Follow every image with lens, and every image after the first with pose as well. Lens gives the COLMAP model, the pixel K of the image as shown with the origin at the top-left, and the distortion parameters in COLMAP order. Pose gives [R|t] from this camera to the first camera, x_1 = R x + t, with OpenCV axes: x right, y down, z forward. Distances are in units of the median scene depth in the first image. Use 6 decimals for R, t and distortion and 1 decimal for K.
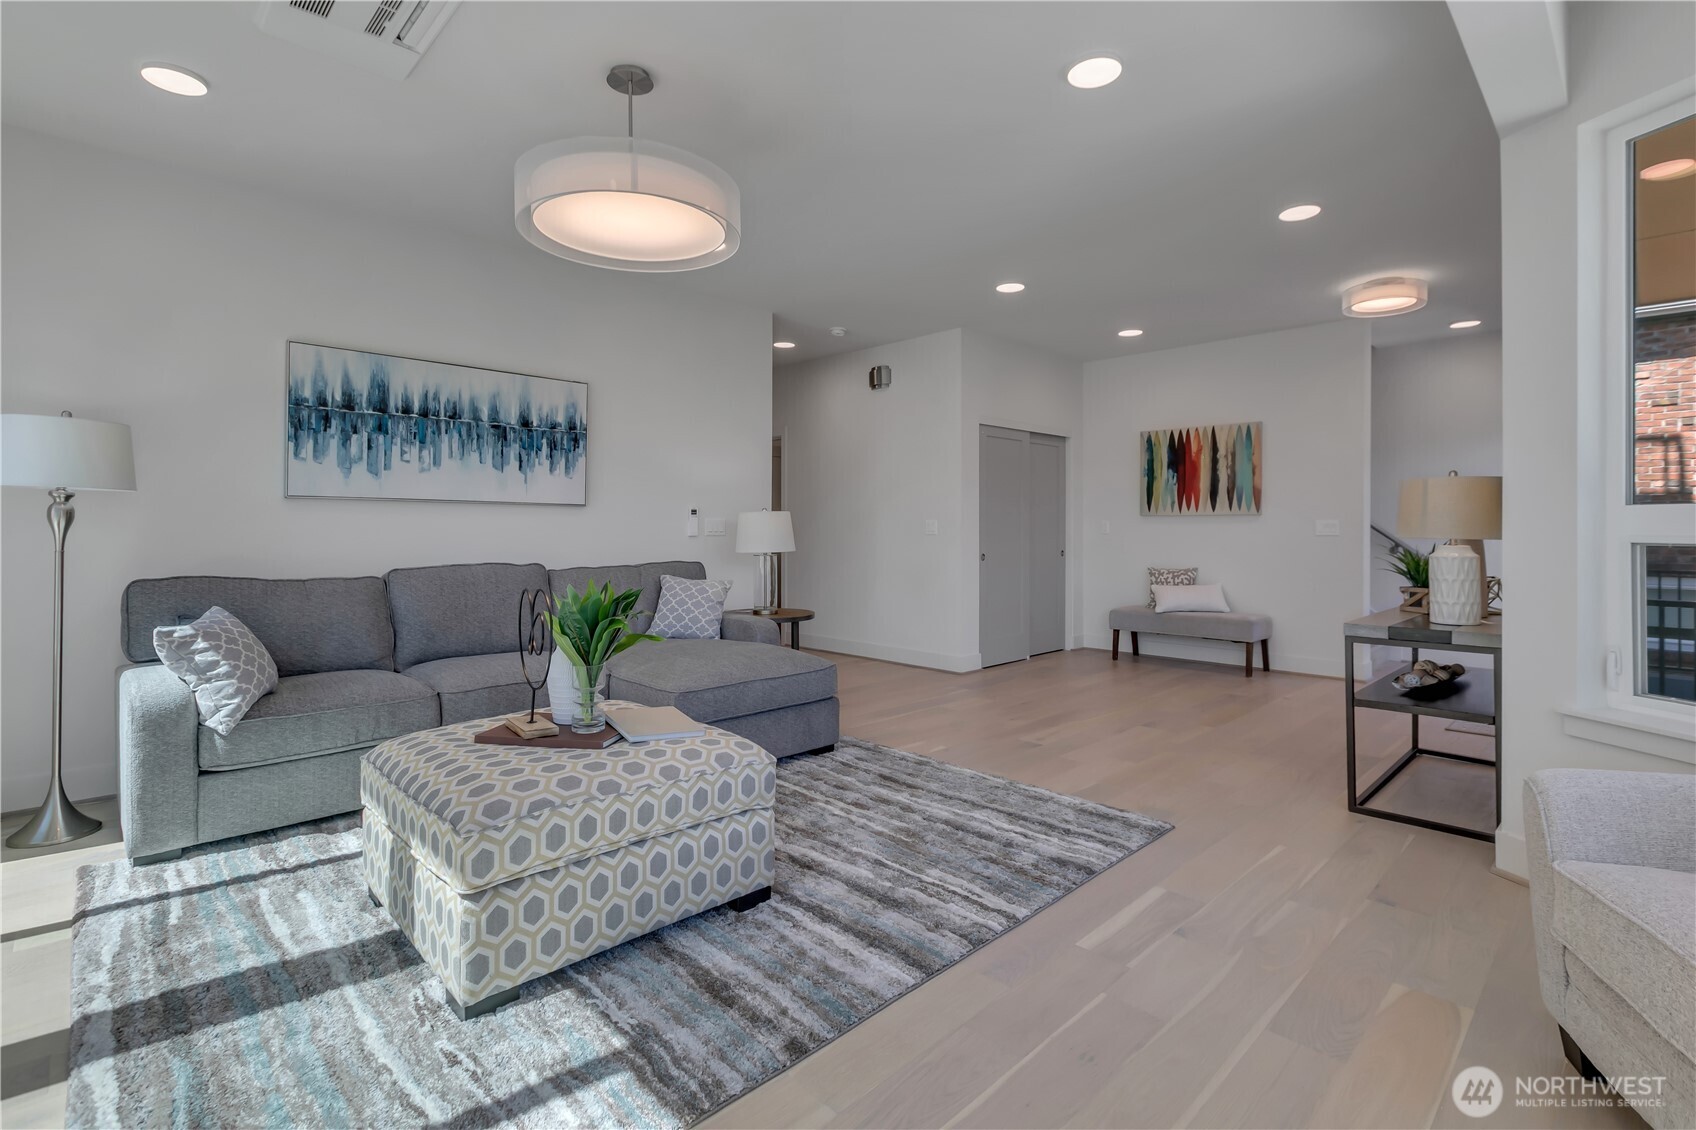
lens RADIAL K [[794.0, 0, 847.7], [0, 794.0, 526.1], [0, 0, 1]] dist [-0.000163, 0.000694]
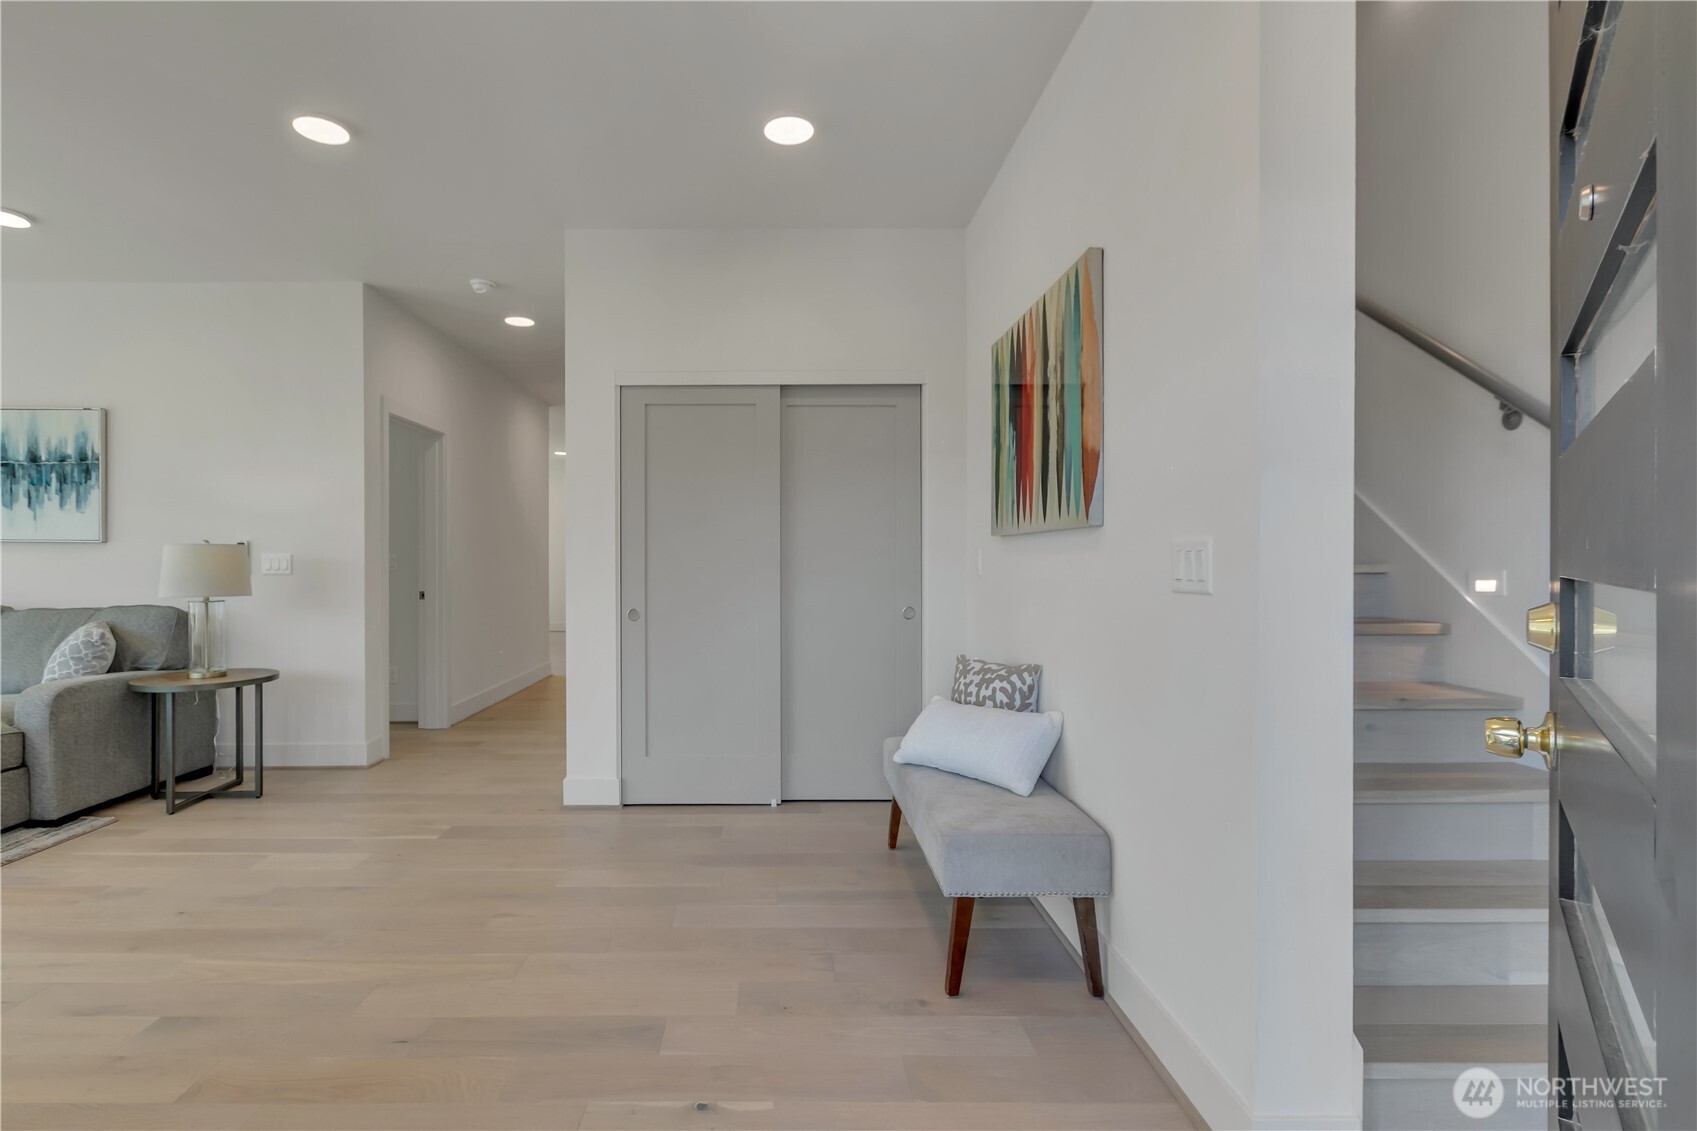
lens RADIAL K [[763.5, 0, 847.4], [0, 763.5, 566.2], [0, 0, 1]] dist [-0.003229, -0.000574]
pose [[0.720603, -0.001348, -0.693346, 0.961971], [0.004219, 0.999988, 0.002440, 0.004895], [0.693335, -0.004684, 0.720600, 1.016988]]
